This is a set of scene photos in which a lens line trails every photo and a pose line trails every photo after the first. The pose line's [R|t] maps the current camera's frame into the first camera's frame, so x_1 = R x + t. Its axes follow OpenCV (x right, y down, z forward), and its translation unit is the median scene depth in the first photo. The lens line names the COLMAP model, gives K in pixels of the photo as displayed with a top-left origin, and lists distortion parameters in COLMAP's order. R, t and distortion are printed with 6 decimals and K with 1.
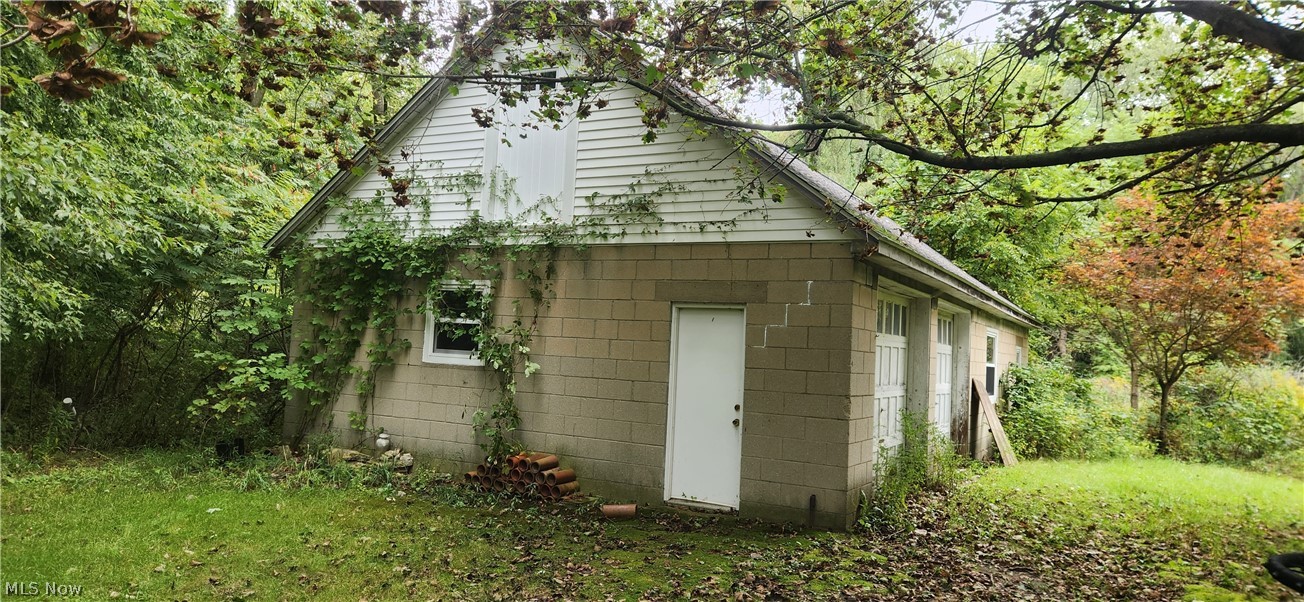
lens RADIAL K [[853.0, 0, 653.1], [0, 853.0, 299.4], [0, 0, 1]] dist [0.009486, -0.008498]
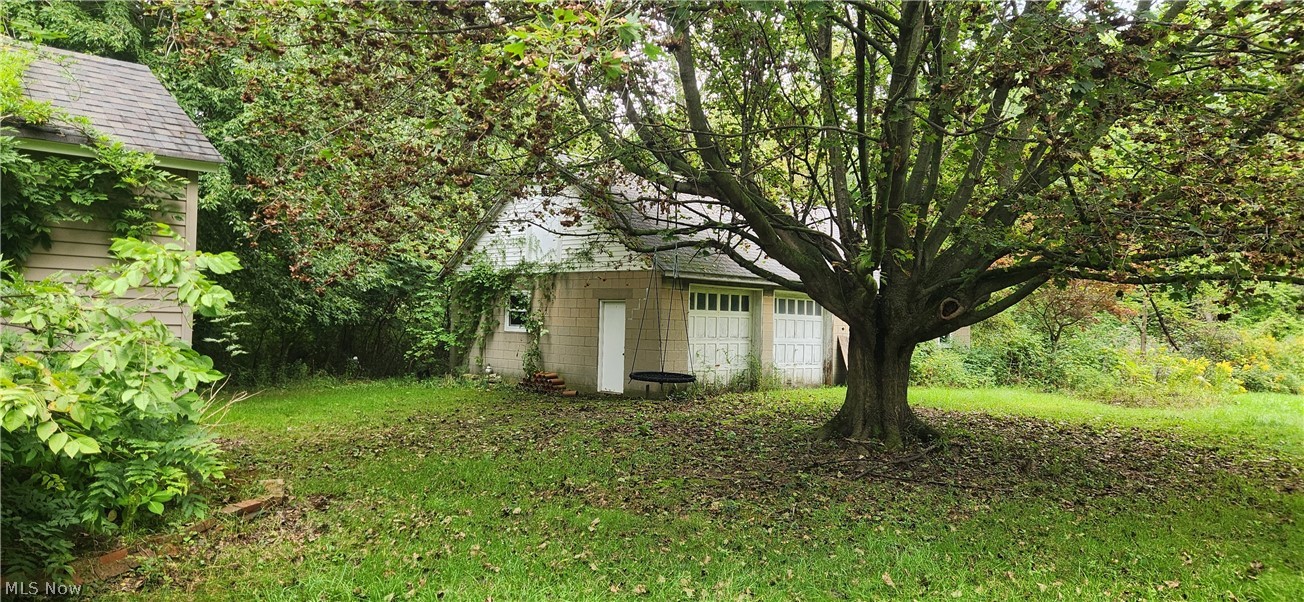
lens RADIAL K [[853.0, 0, 649.5], [0, 853.0, 304.0], [0, 0, 1]] dist [0.009486, -0.008498]
pose [[0.963300, -0.029448, -0.266807, 0.629794], [0.036988, 0.999045, 0.023278, -0.026095], [0.265867, -0.032292, 0.963469, -0.899463]]
